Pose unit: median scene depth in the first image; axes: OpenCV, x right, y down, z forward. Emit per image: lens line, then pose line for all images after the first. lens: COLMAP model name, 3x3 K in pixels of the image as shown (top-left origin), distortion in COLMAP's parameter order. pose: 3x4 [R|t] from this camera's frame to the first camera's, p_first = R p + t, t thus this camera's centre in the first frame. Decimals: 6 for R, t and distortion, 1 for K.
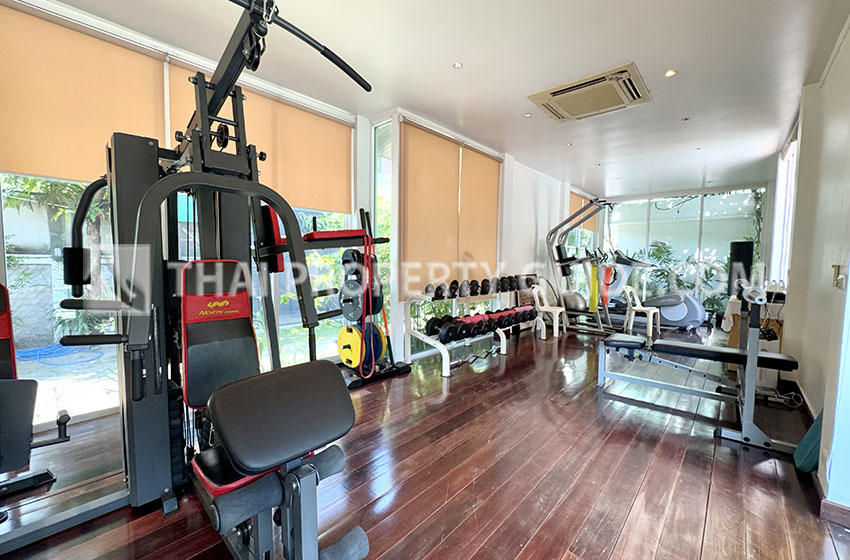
lens RADIAL K [[338.7, 0, 425.0], [0, 338.7, 280.0], [0, 0, 1]] dist [-0.002056, -0.000288]
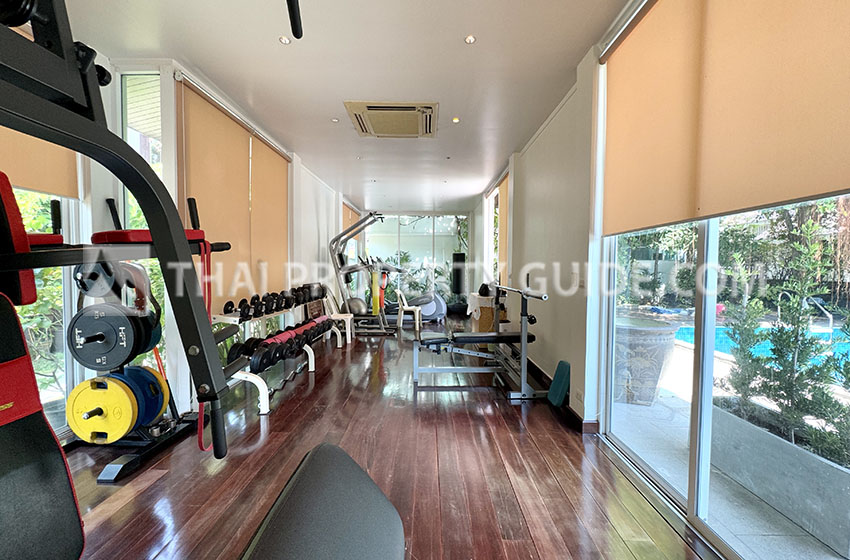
lens RADIAL K [[338.7, 0, 425.0], [0, 338.7, 280.0], [0, 0, 1]] dist [-0.002056, -0.000288]
pose [[0.747139, -0.032961, 0.663850, -0.157780], [0.044858, 0.998993, -0.000886, -0.015996], [-0.663152, 0.030441, 0.747866, 0.111672]]
